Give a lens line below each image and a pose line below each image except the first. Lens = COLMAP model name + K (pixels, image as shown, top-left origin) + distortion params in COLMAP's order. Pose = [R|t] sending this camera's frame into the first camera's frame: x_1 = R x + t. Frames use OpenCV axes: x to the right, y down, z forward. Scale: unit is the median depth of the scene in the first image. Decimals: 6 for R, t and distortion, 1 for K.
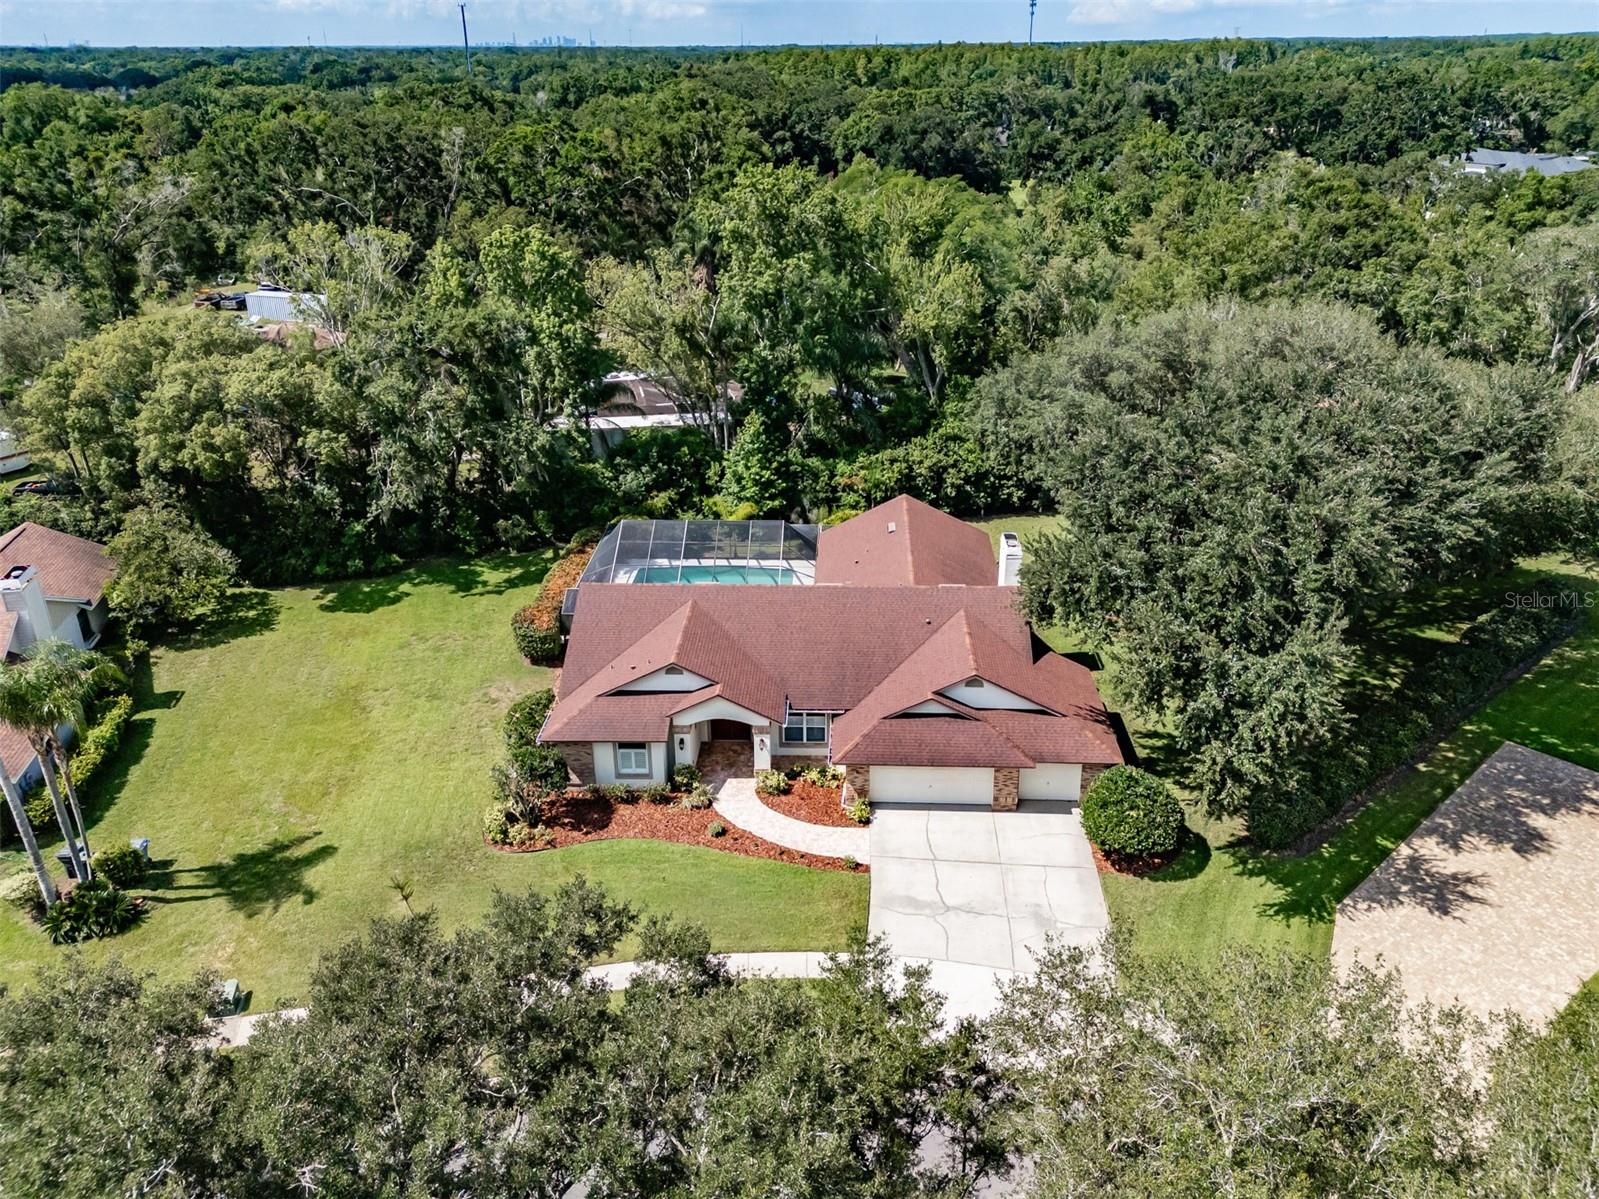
lens RADIAL K [[1194.6, 0, 810.2], [0, 1194.6, 567.8], [0, 0, 1]] dist [0.064323, -0.060300]
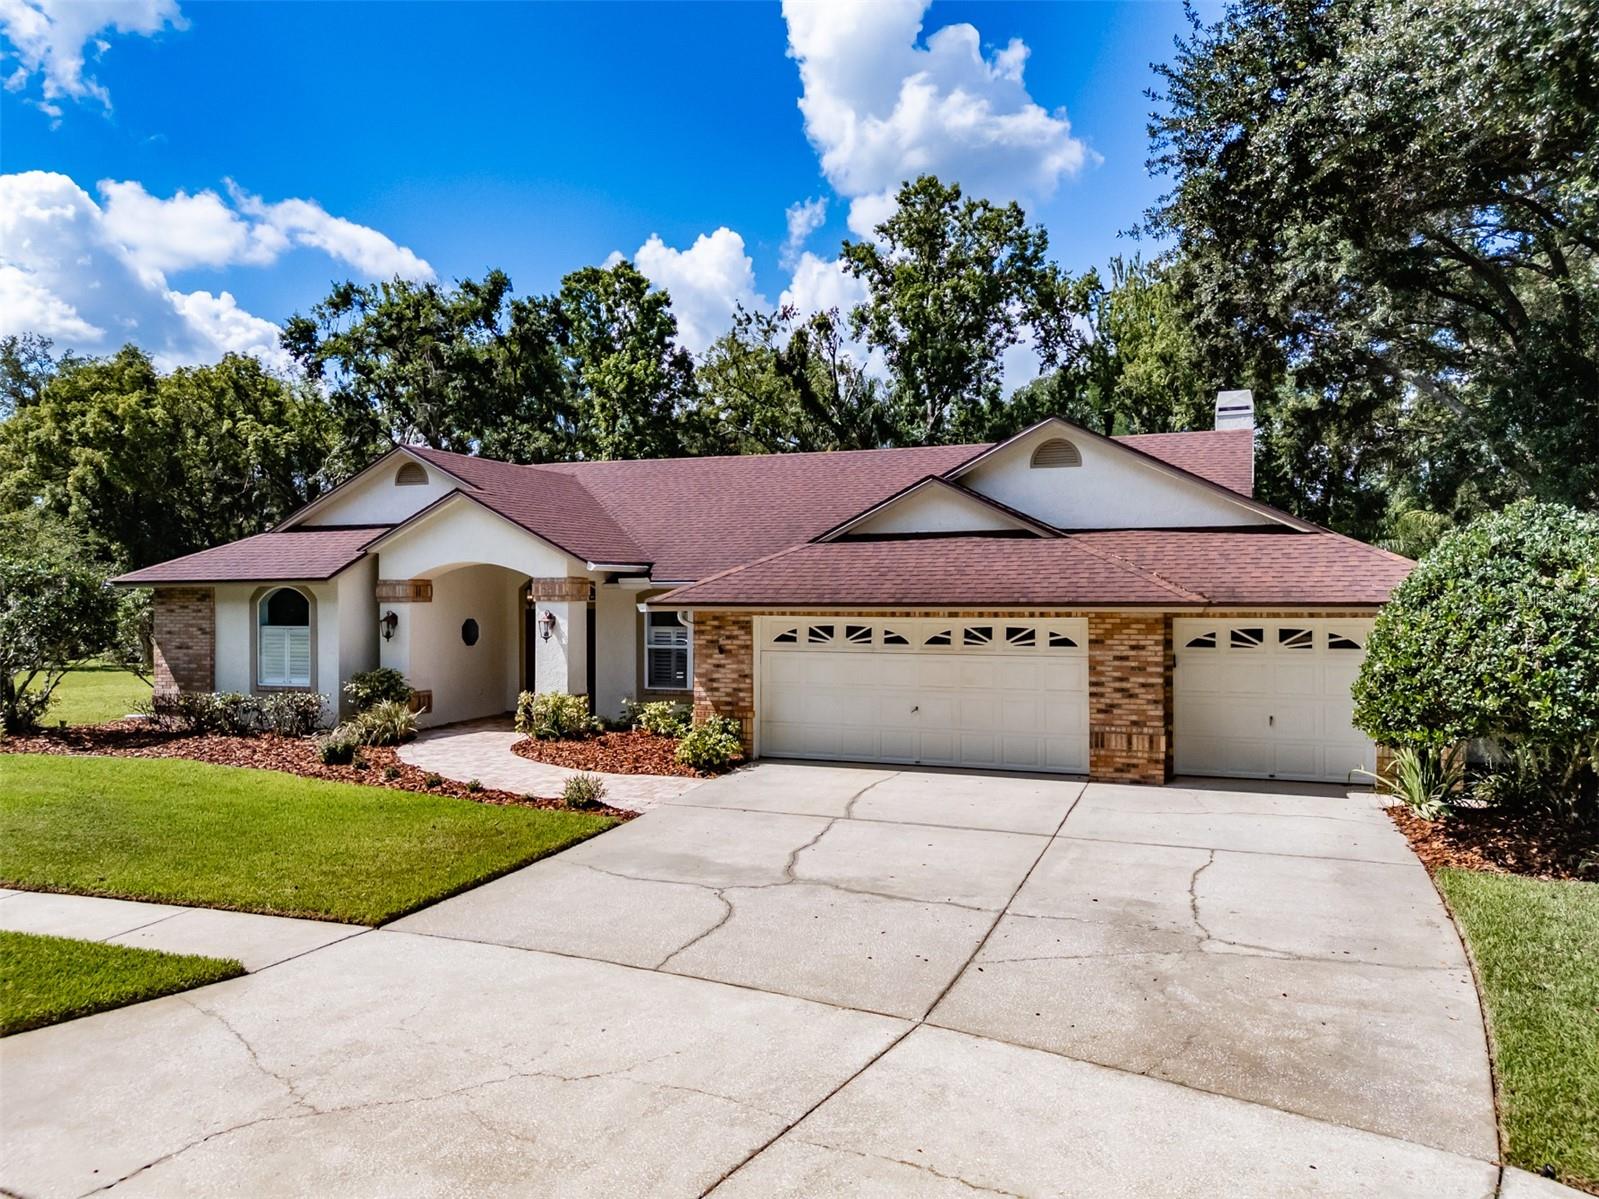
lens RADIAL K [[1180.8, 0, 799.5], [0, 1180.8, 599.5], [0, 0, 1]] dist [0.077922, -0.081335]
pose [[0.950028, 0.009603, -0.312016, 0.171625], [-0.134700, 0.914295, -0.381995, 0.282859], [0.281607, 0.404934, 0.869900, 0.644992]]
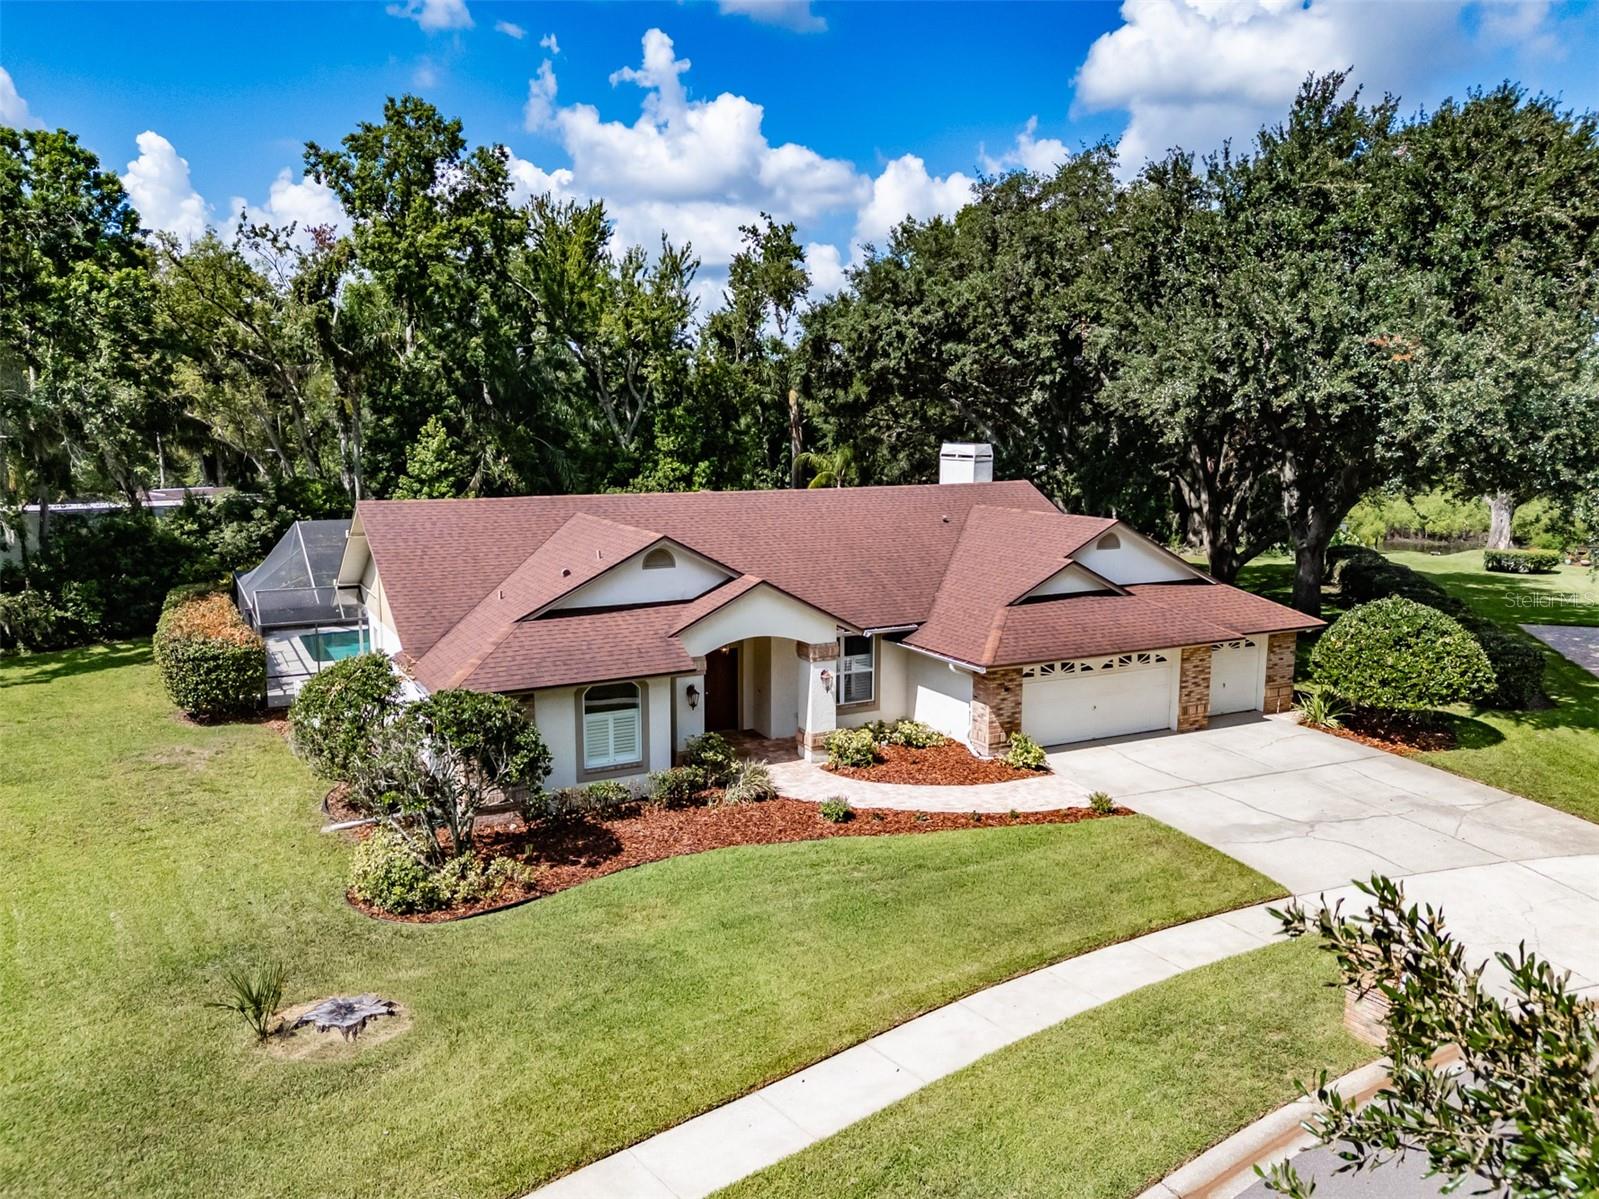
lens RADIAL K [[1205.4, 0, 781.2], [0, 1205.4, 614.0], [0, 0, 1]] dist [0.079770, -0.087202]
pose [[0.870909, -0.070154, 0.486412, -0.321376], [0.189092, 0.961396, -0.199906, 0.222005], [-0.453610, 0.266076, 0.850553, 0.519183]]
